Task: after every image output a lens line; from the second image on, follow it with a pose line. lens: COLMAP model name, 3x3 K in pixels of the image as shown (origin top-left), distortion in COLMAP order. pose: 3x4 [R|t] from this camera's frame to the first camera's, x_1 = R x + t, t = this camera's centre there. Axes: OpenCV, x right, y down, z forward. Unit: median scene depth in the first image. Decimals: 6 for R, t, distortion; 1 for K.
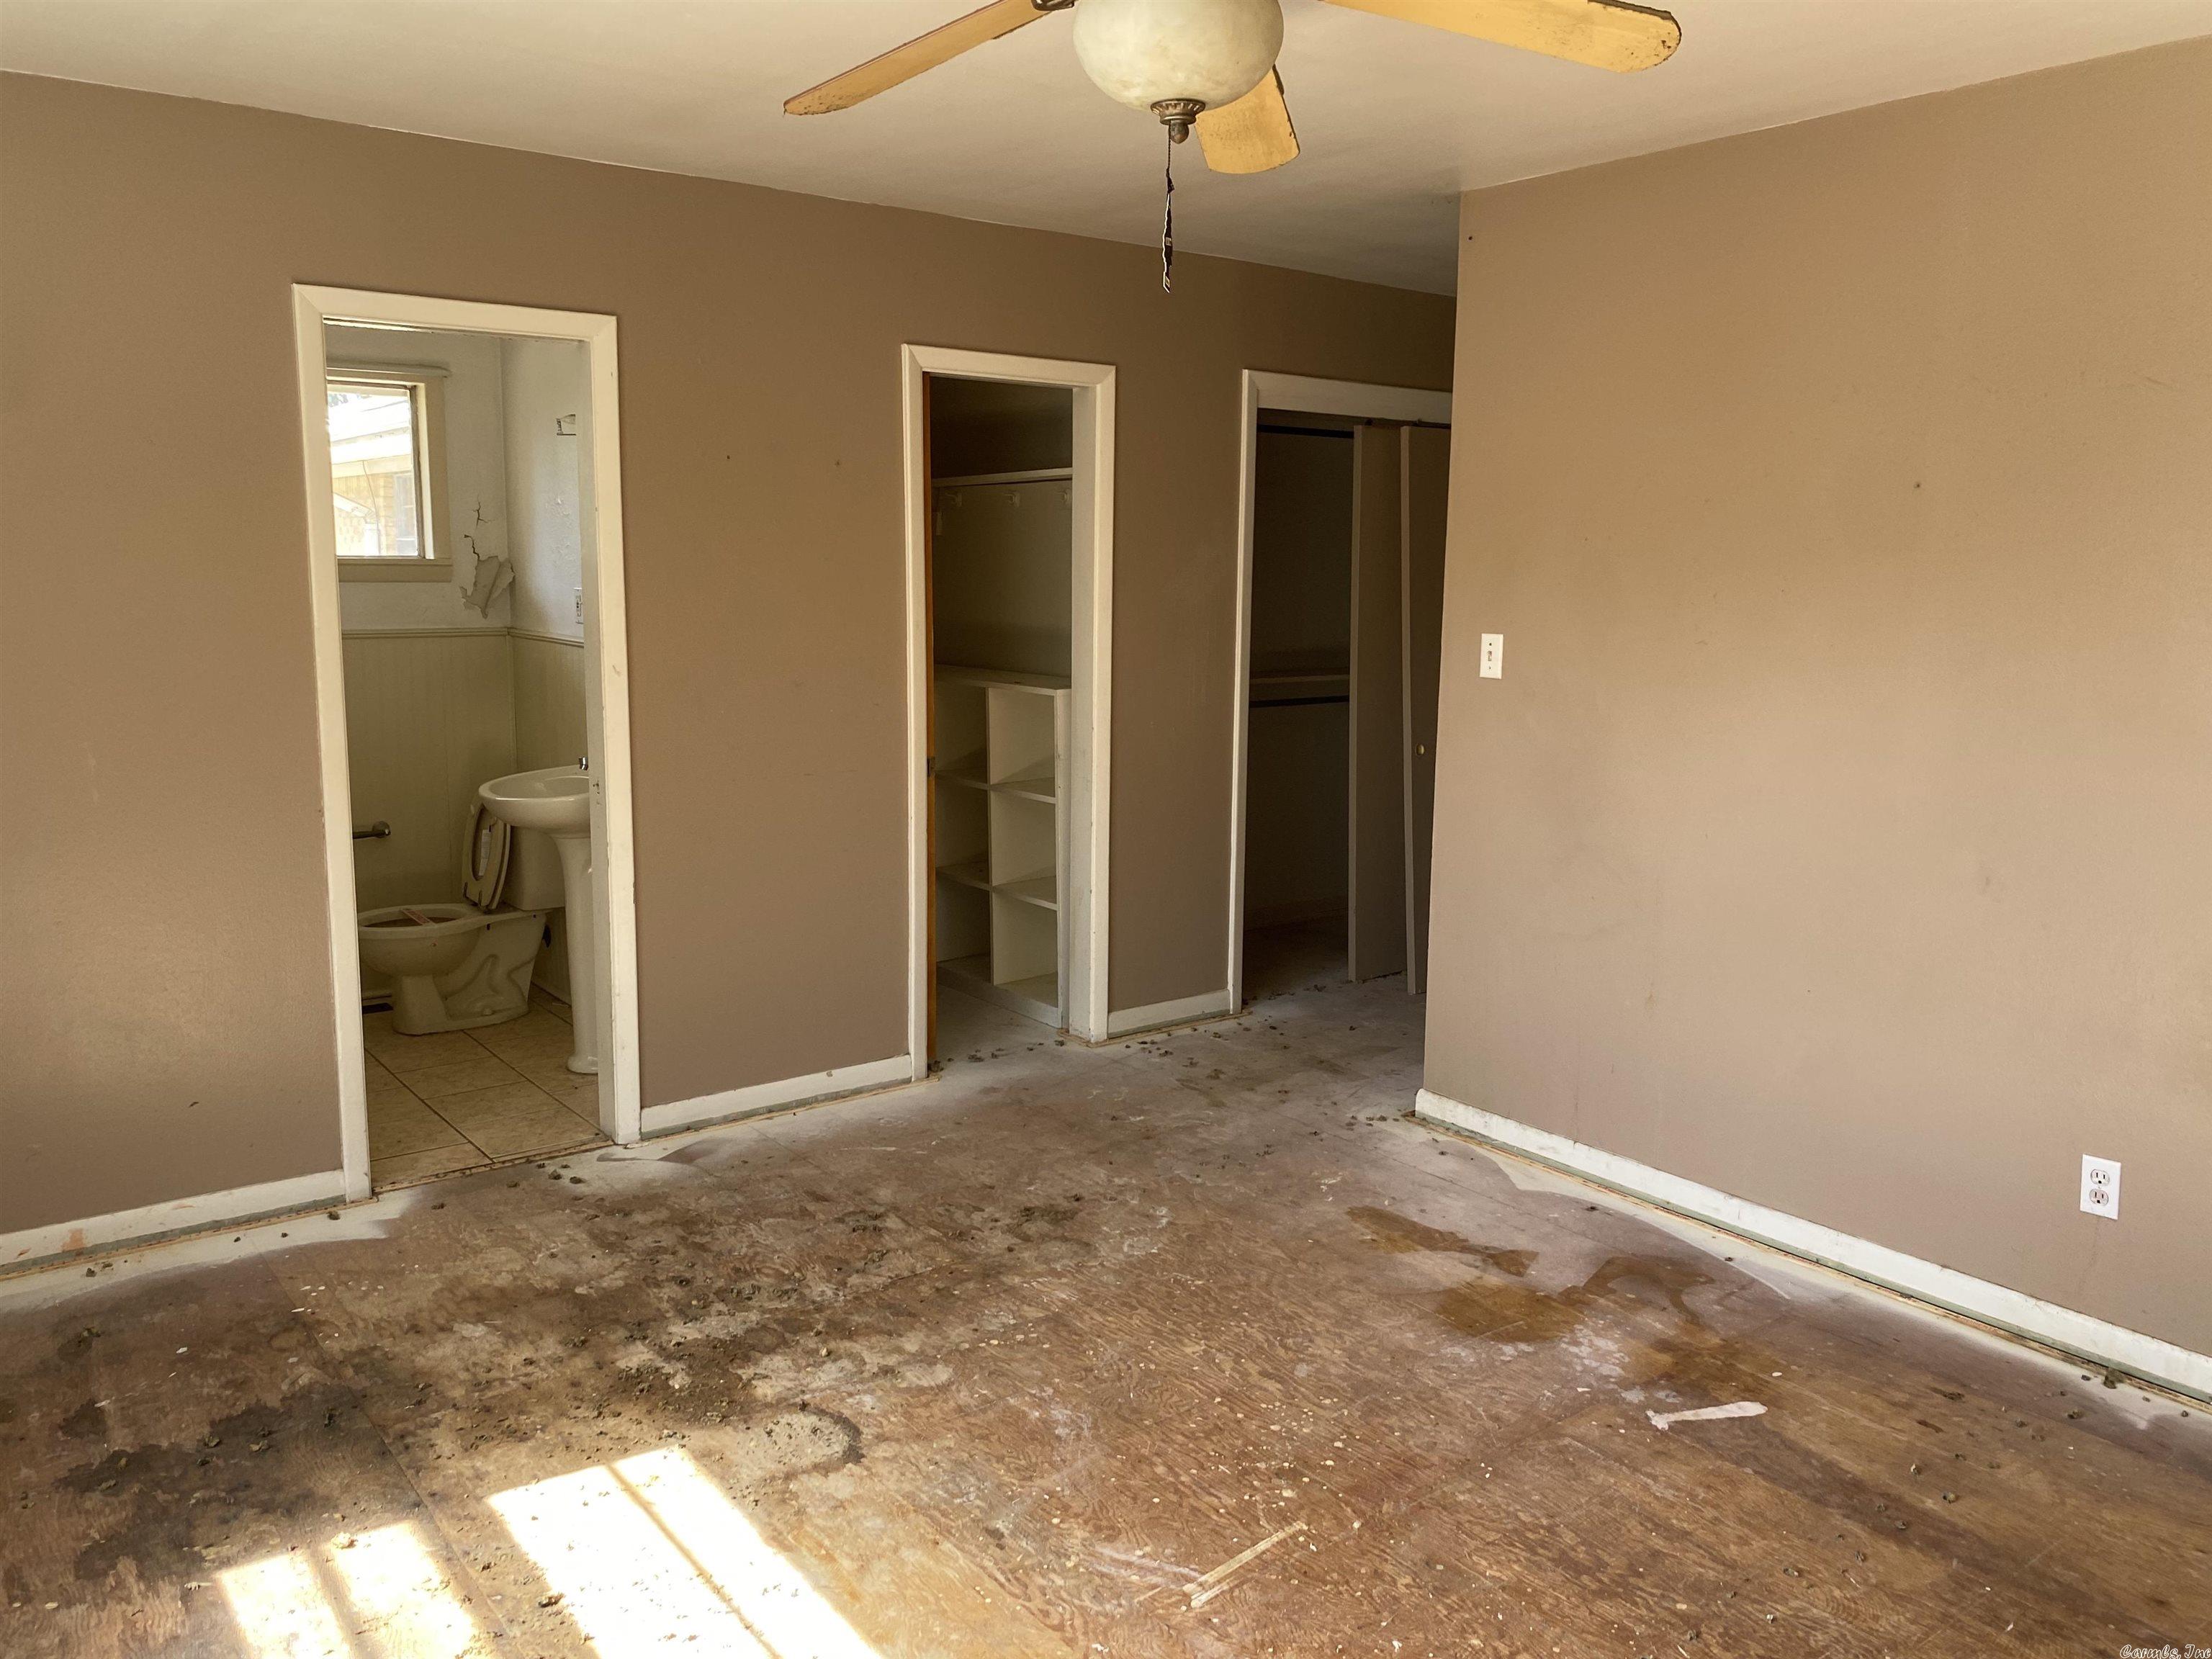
lens RADIAL K [[1680.5, 0, 1106.0], [0, 1680.5, 829.5], [0, 0, 1]] dist [0.161101, -0.344579]
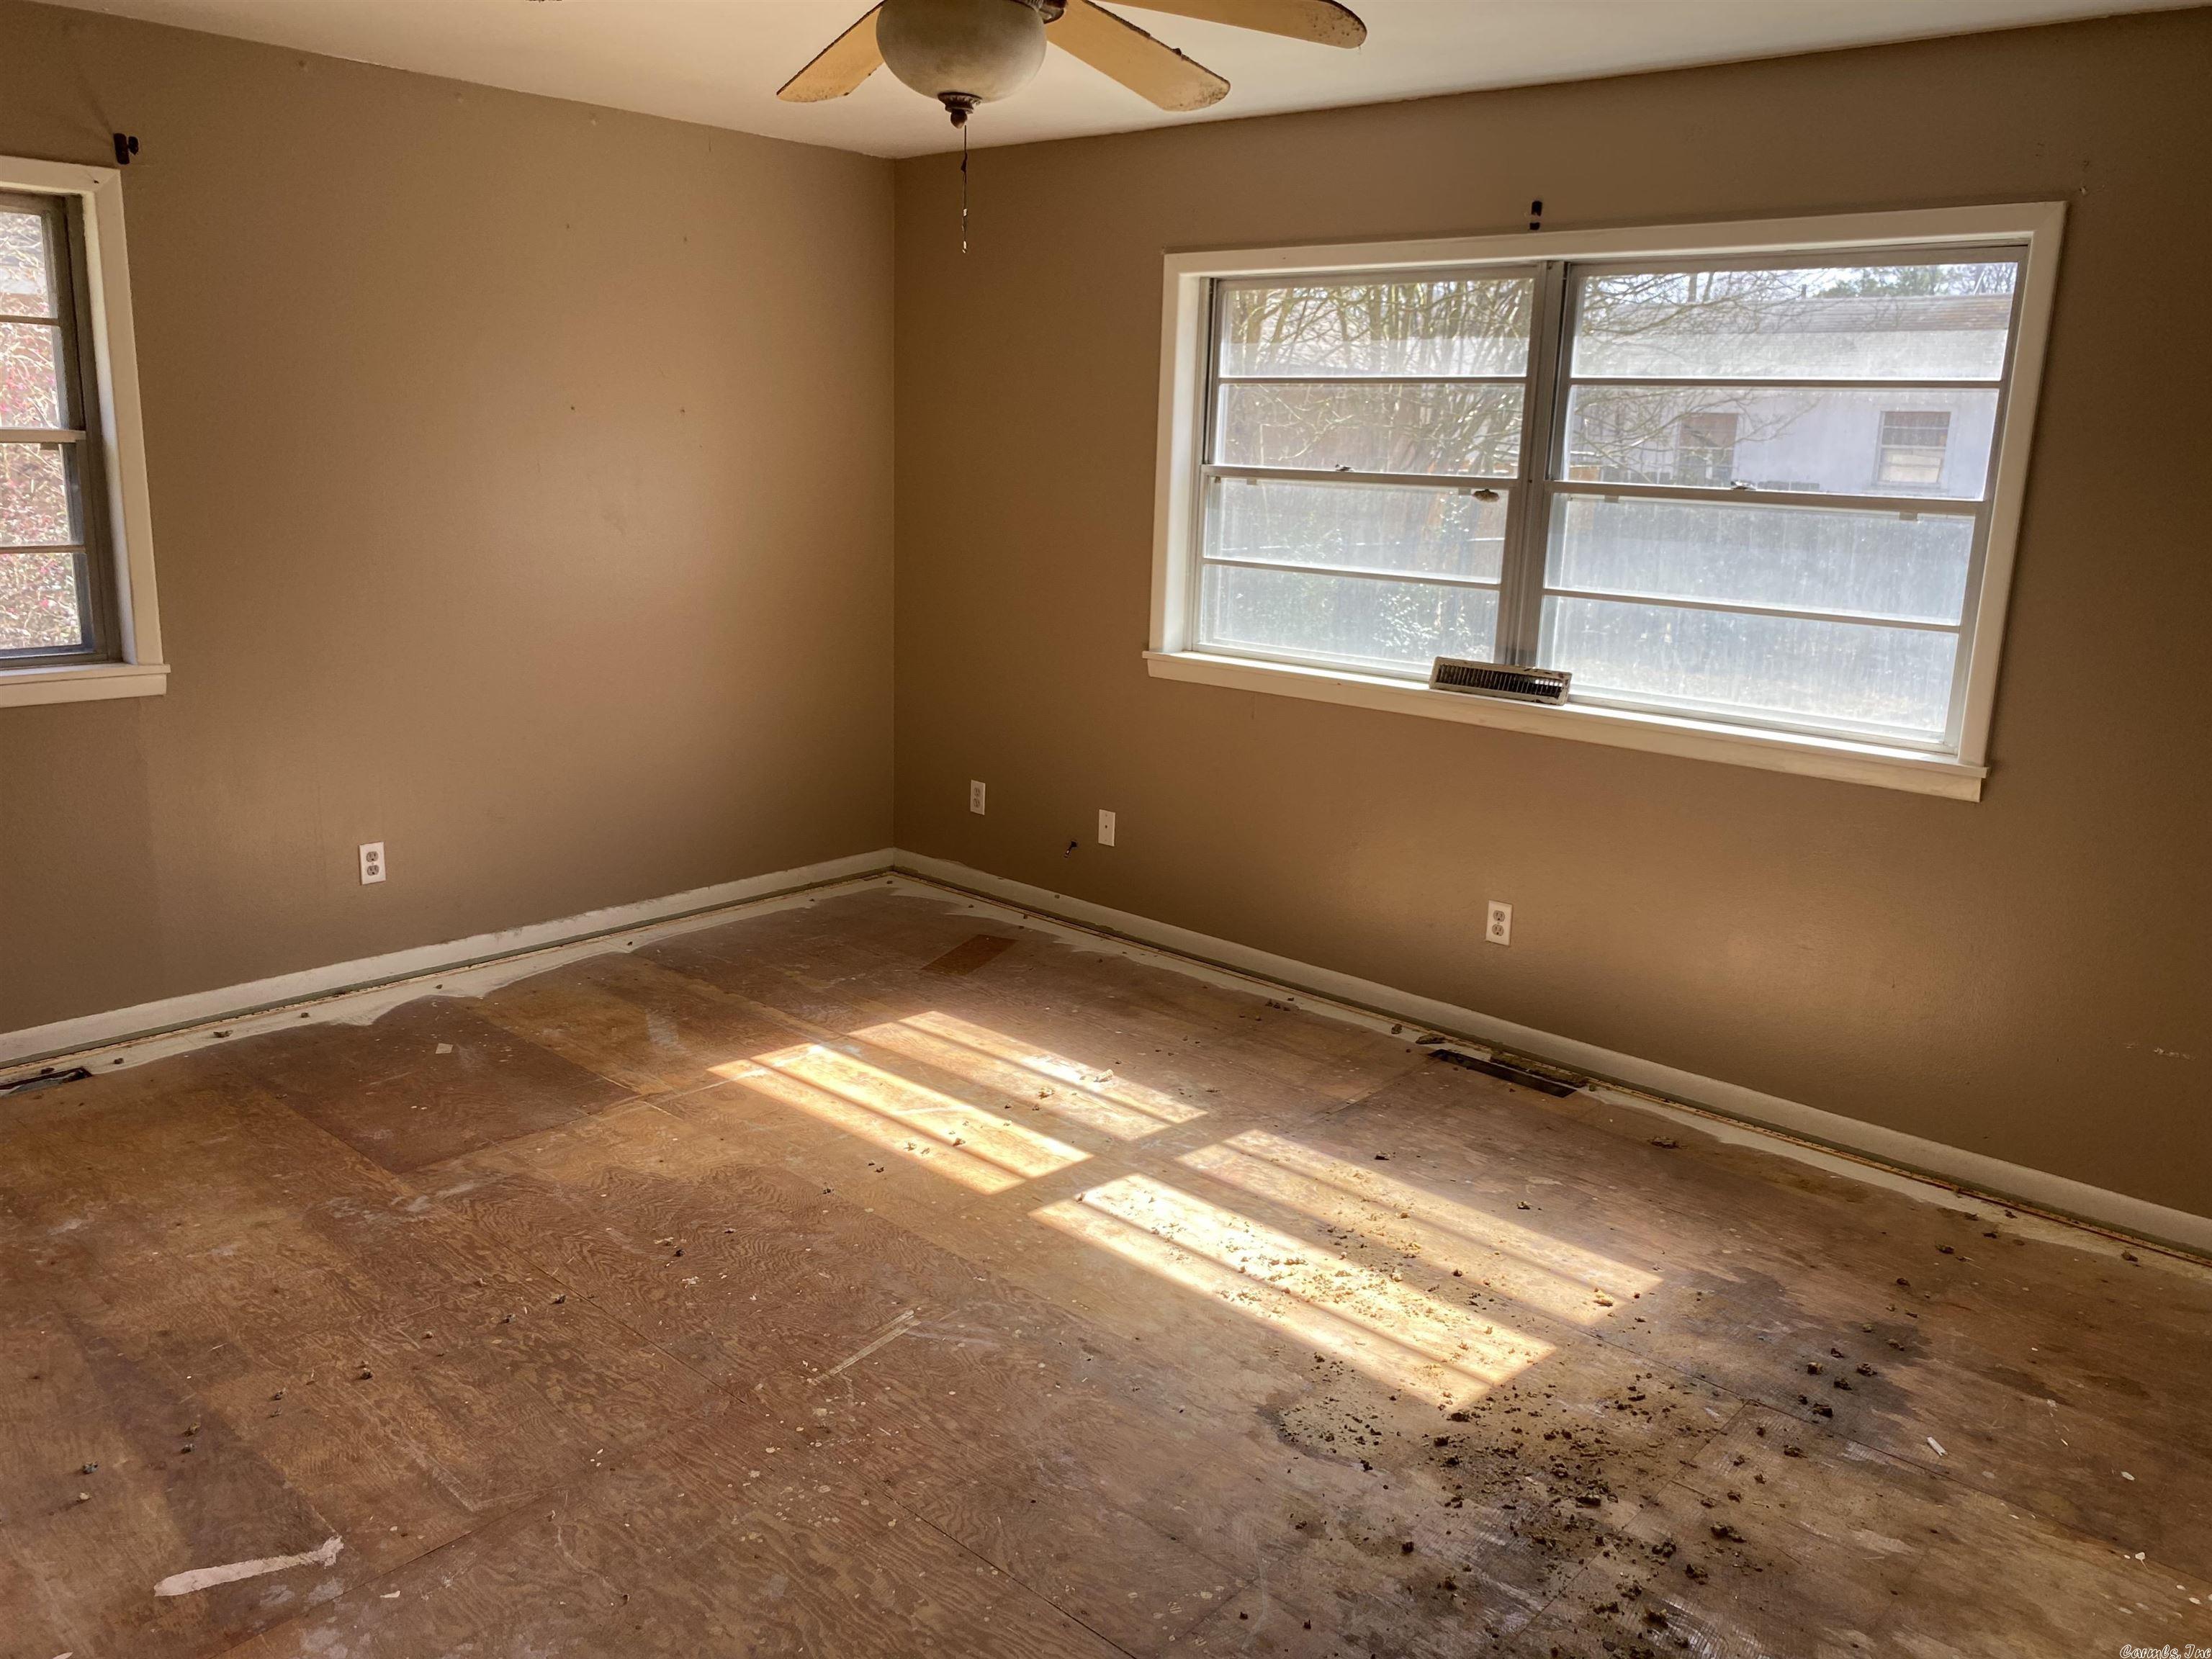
lens RADIAL K [[1675.4, 0, 1106.0], [0, 1675.4, 829.5], [0, 0, 1]] dist [-0.025780, -0.000059]
pose [[-0.980807, -0.005444, -0.194903, 0.130384], [-0.078583, 0.925865, 0.369593, -0.286951], [0.178442, 0.377815, -0.908523, 1.723691]]
